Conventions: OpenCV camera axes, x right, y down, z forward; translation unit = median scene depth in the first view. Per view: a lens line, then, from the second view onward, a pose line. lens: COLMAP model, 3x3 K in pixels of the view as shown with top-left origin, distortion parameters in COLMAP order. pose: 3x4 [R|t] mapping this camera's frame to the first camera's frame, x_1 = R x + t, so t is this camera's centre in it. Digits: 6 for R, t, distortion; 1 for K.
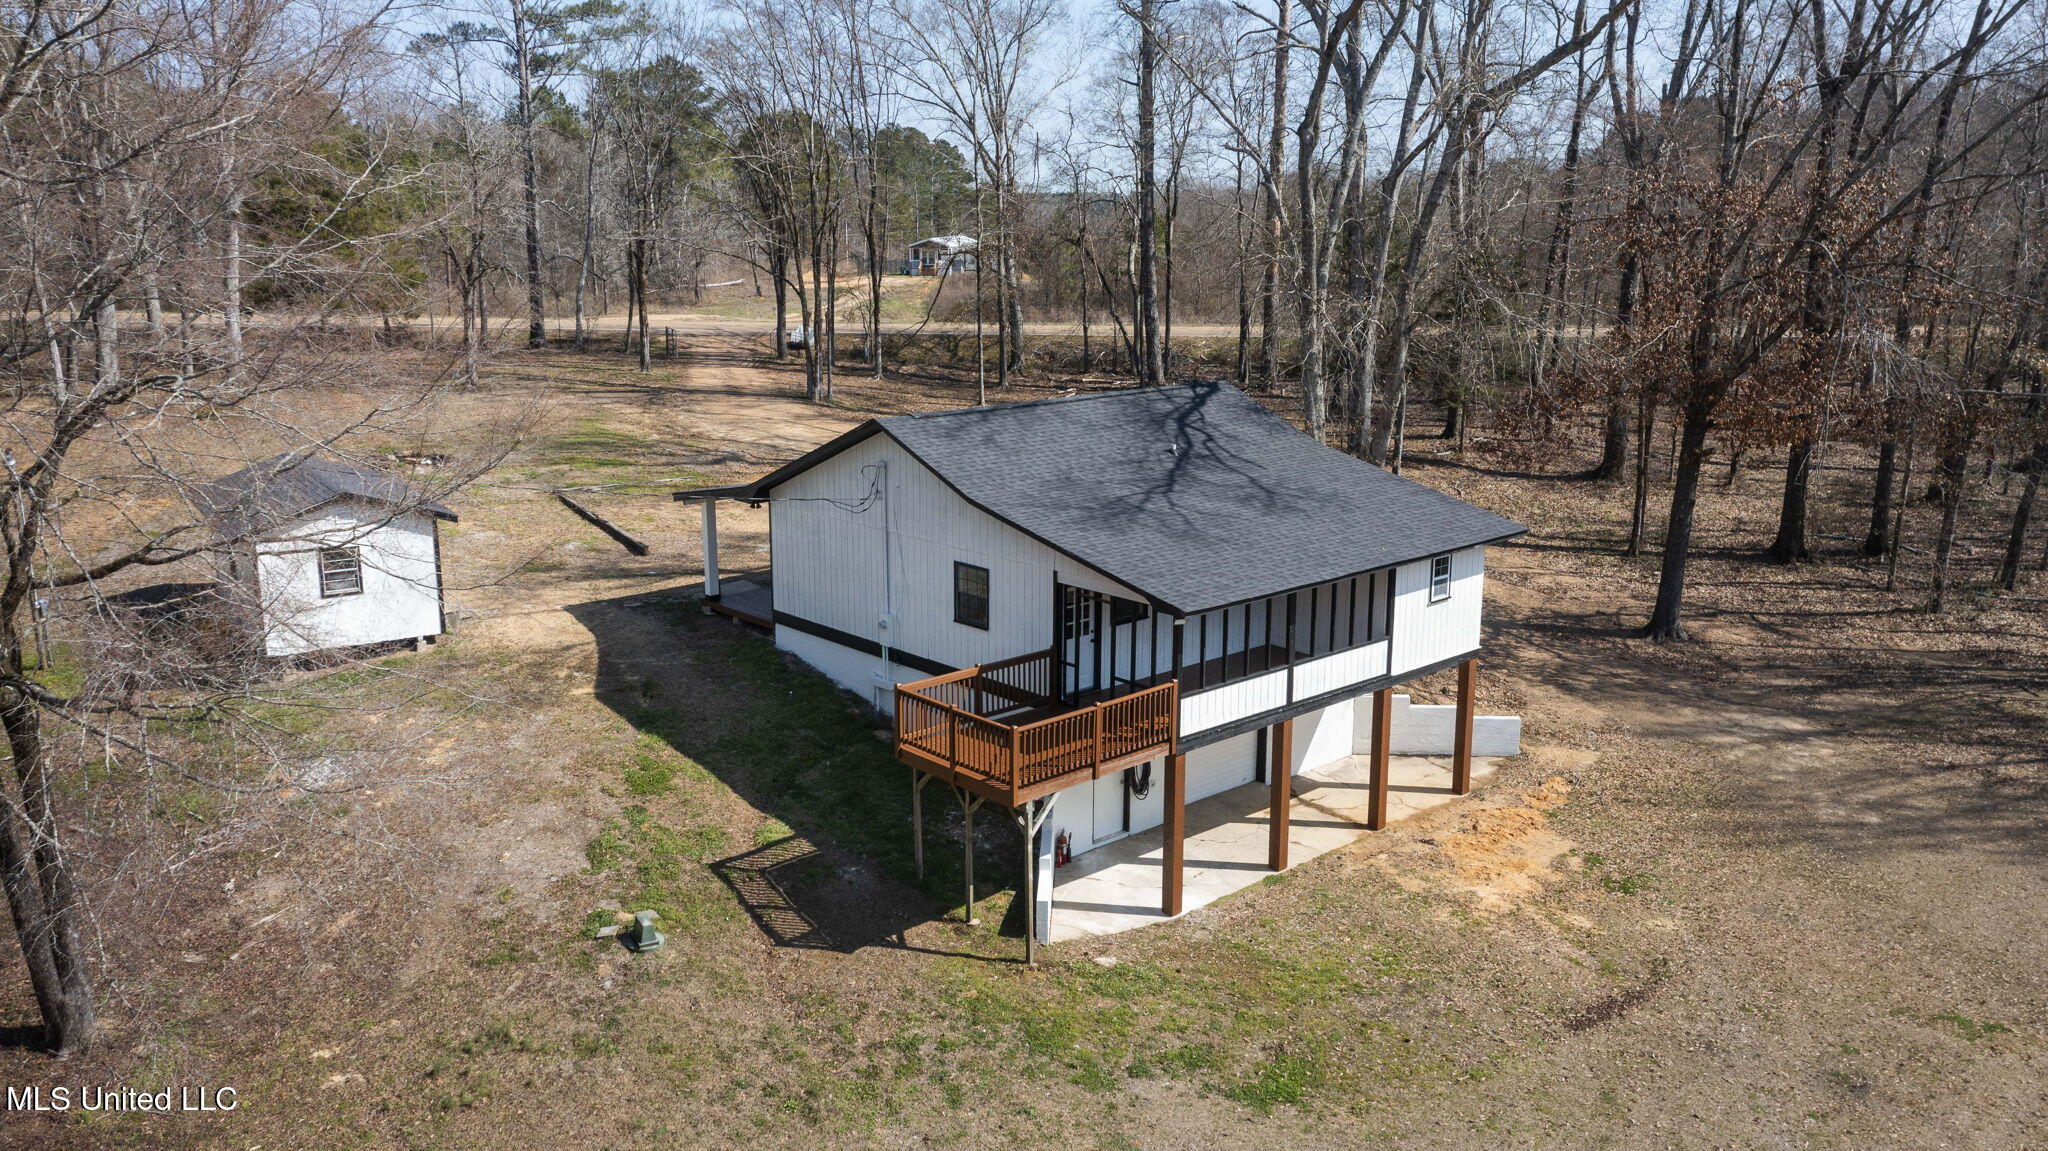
lens RADIAL K [[1646.2, 0, 1024.0], [0, 1646.2, 575.5], [0, 0, 1]] dist [0.003377, 0.010033]
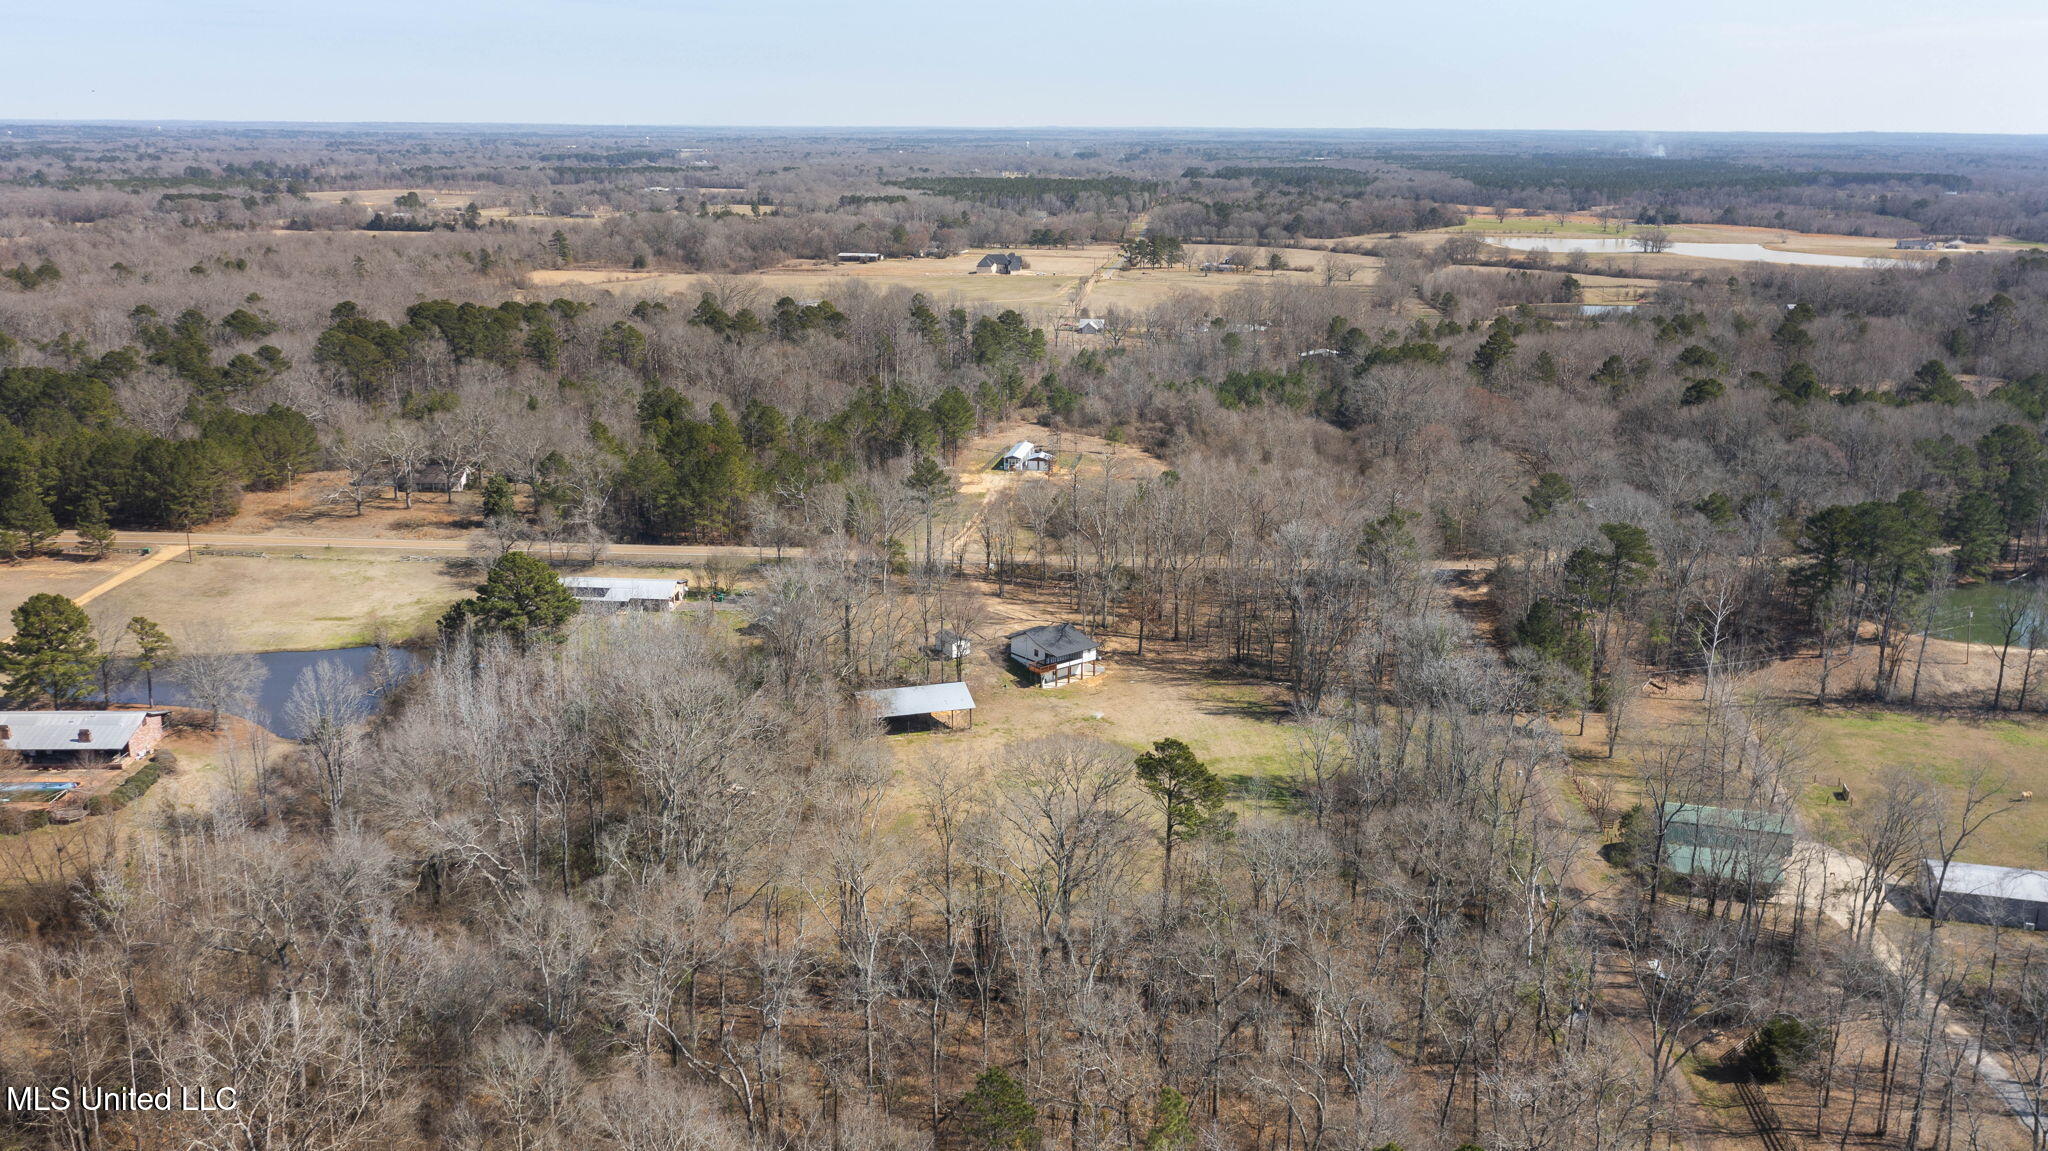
lens RADIAL K [[1646.2, 0, 1024.0], [0, 1646.2, 575.5], [0, 0, 1]] dist [0.003377, 0.010033]
pose [[0.999551, 0.014320, -0.026312, 0.136375], [-0.013160, 0.998955, 0.043774, -0.824773], [0.026911, -0.043408, 0.998695, -8.184860]]
